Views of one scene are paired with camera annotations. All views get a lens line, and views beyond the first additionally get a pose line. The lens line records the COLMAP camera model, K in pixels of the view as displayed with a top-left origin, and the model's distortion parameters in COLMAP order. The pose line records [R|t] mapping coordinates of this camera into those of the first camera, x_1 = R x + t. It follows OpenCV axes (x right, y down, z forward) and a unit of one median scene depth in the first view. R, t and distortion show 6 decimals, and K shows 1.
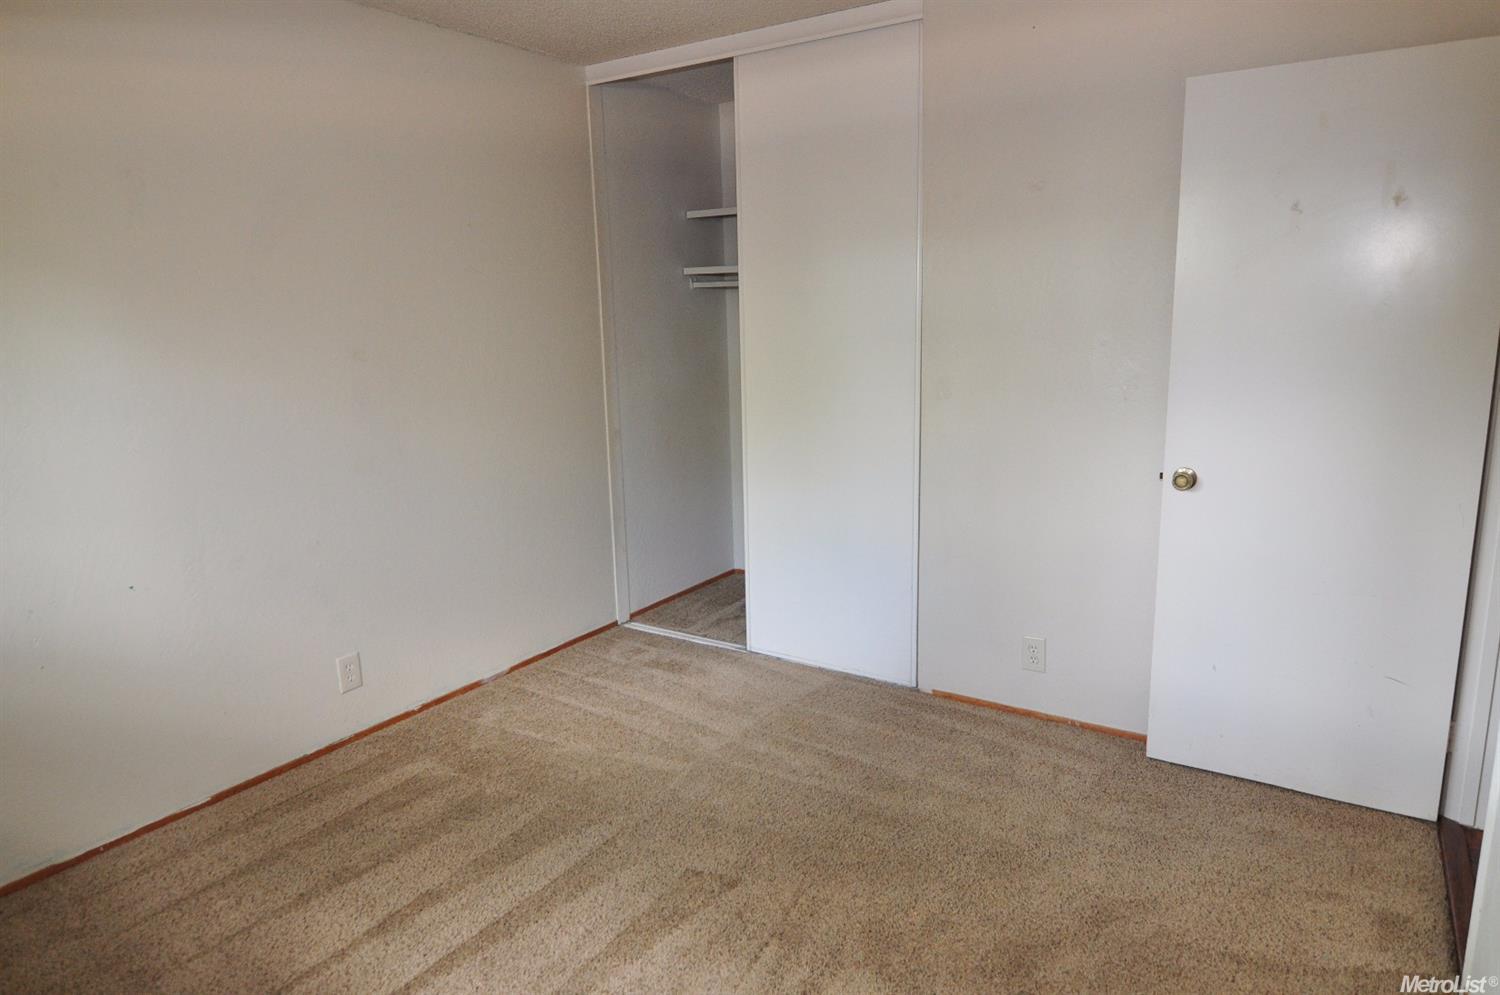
lens RADIAL K [[939.8, 0, 746.9], [0, 939.8, 496.5], [0, 0, 1]] dist [0.004753, -0.019123]
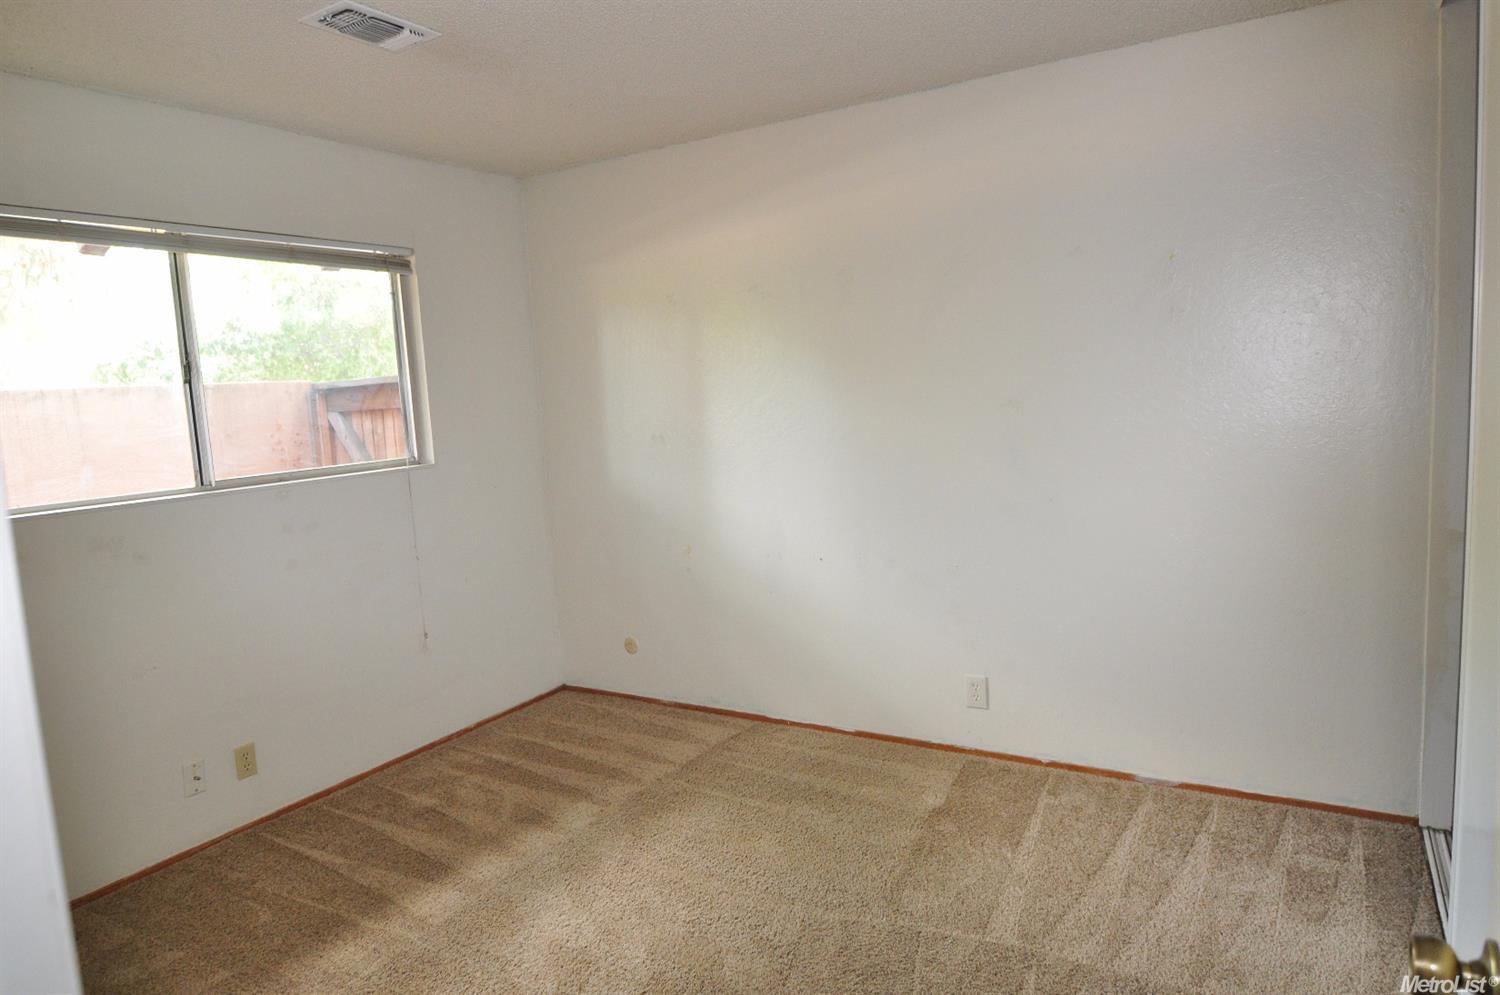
lens RADIAL K [[939.8, 0, 755.8], [0, 939.8, 502.1], [0, 0, 1]] dist [0.004753, -0.019123]
pose [[0.043904, 0.144374, -0.988549, 0.553716], [-0.150298, 0.979196, 0.136333, -0.124649], [0.987665, 0.142591, 0.064690, 0.587792]]
